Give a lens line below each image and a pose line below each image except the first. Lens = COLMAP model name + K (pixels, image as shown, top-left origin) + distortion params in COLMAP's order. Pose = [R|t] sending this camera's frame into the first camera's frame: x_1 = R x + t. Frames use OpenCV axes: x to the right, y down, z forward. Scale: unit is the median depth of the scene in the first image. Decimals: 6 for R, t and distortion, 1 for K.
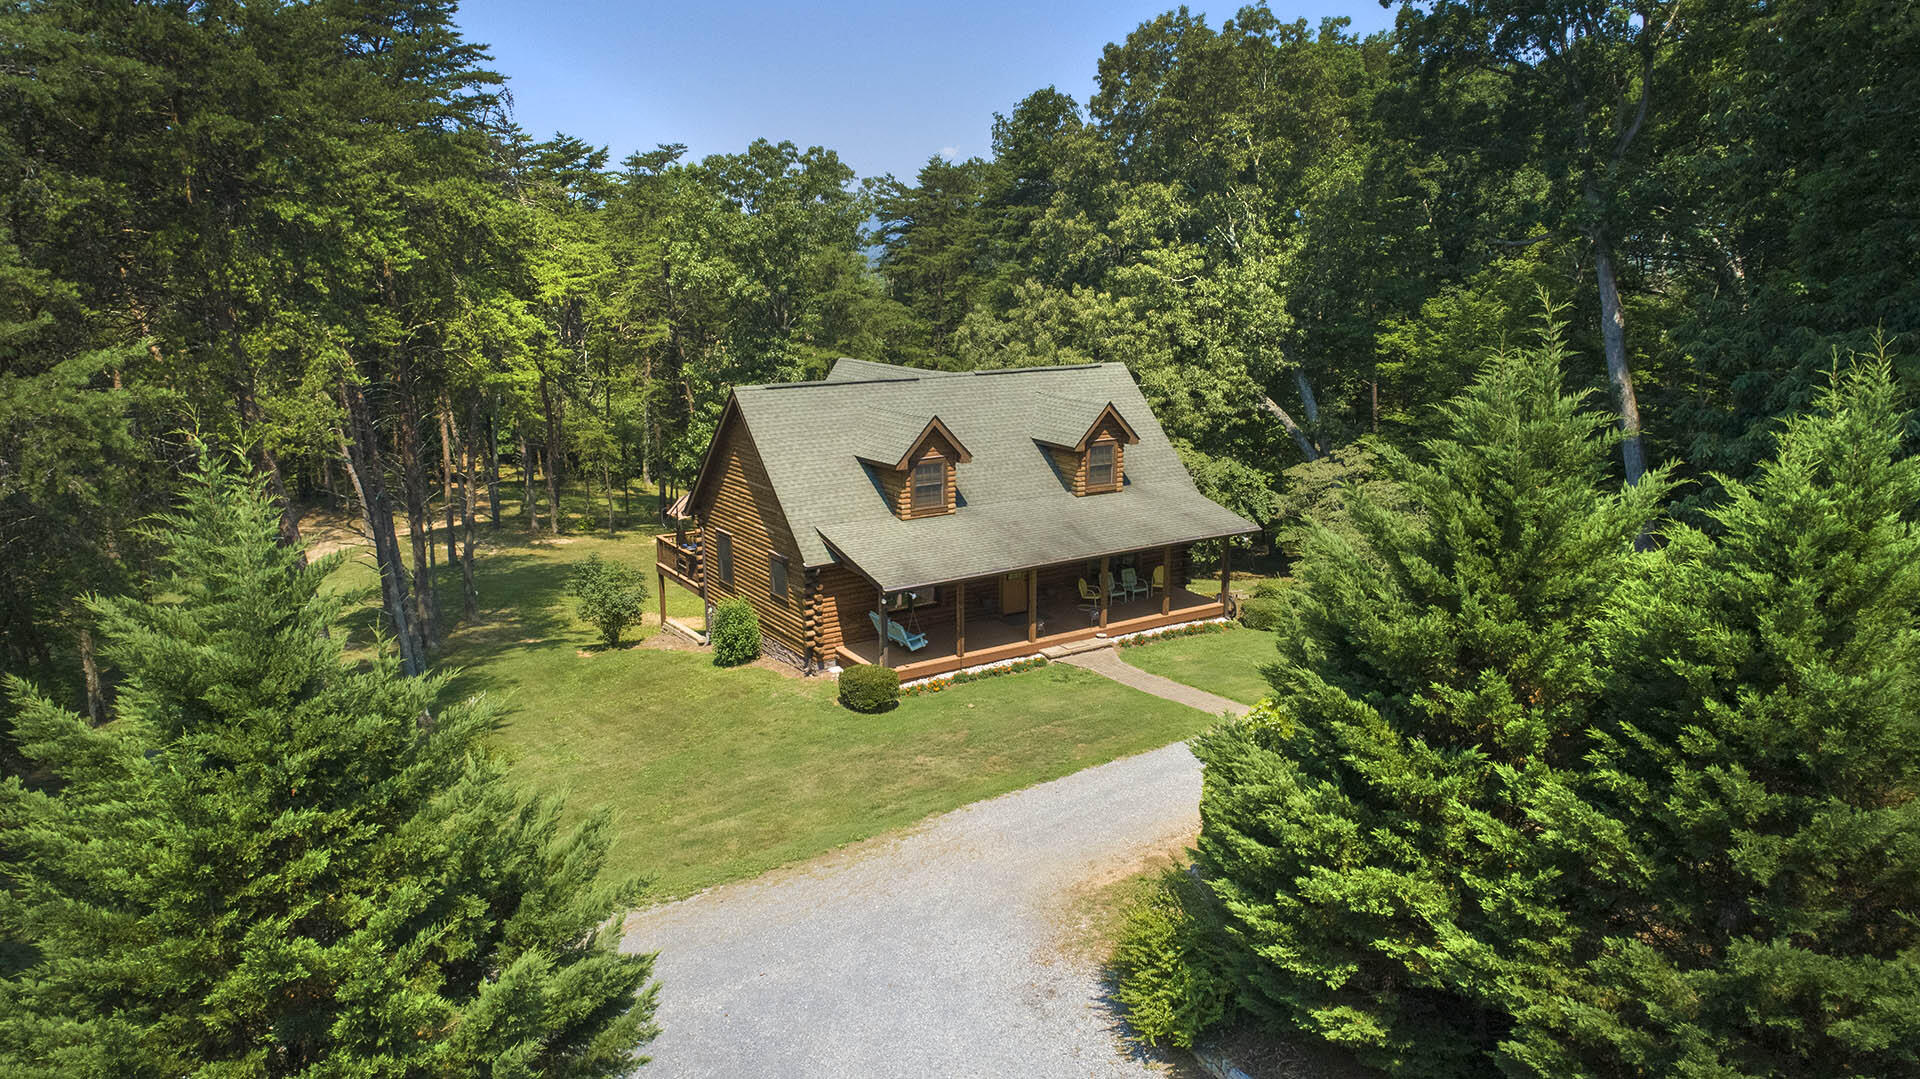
lens RADIAL K [[1296.4, 0, 960.0], [0, 1296.4, 539.5], [0, 0, 1]] dist [-0.006798, 0.001690]
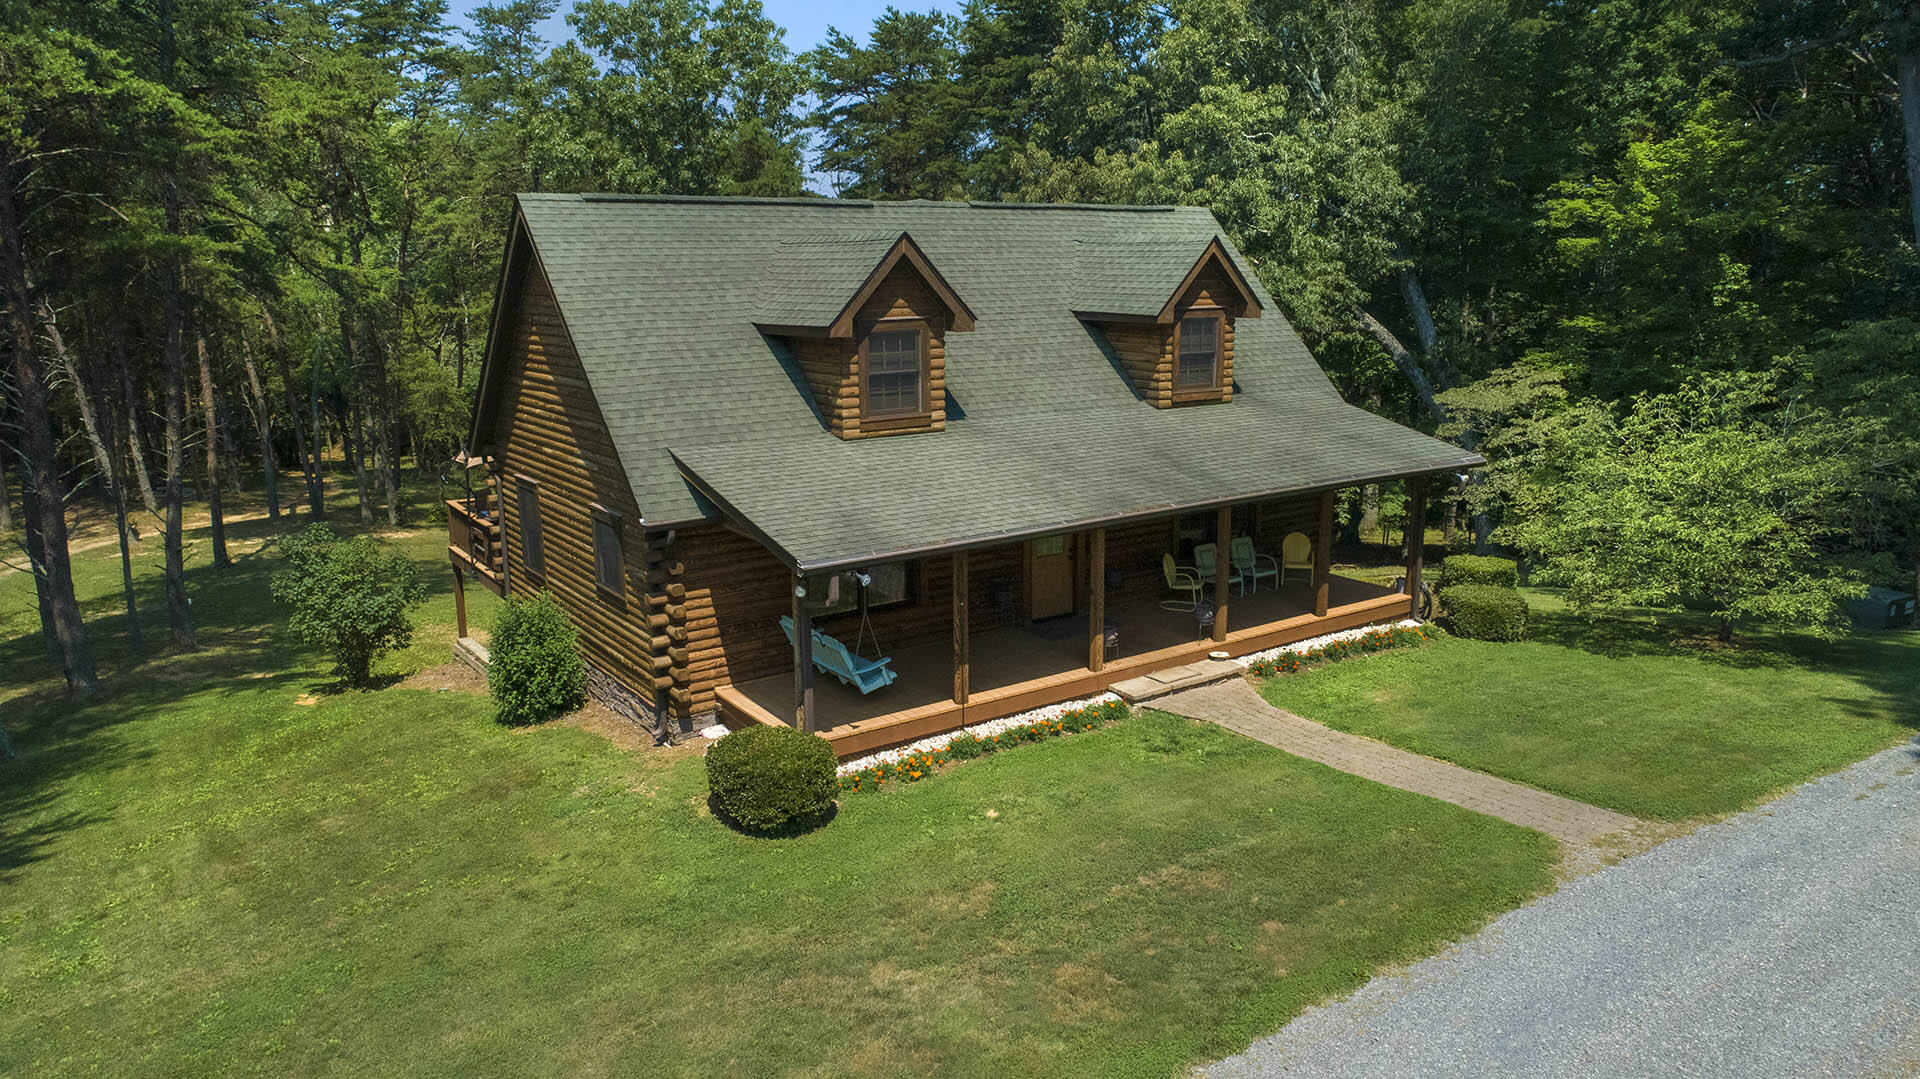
lens RADIAL K [[1255.3, 0, 973.8], [0, 1255.3, 540.9], [0, 0, 1]] dist [-0.002741, -0.000145]
pose [[0.999027, -0.012838, 0.042193, -0.014003], [0.013312, 0.999851, -0.010965, 0.031365], [-0.042046, 0.011516, 0.999049, 0.488554]]
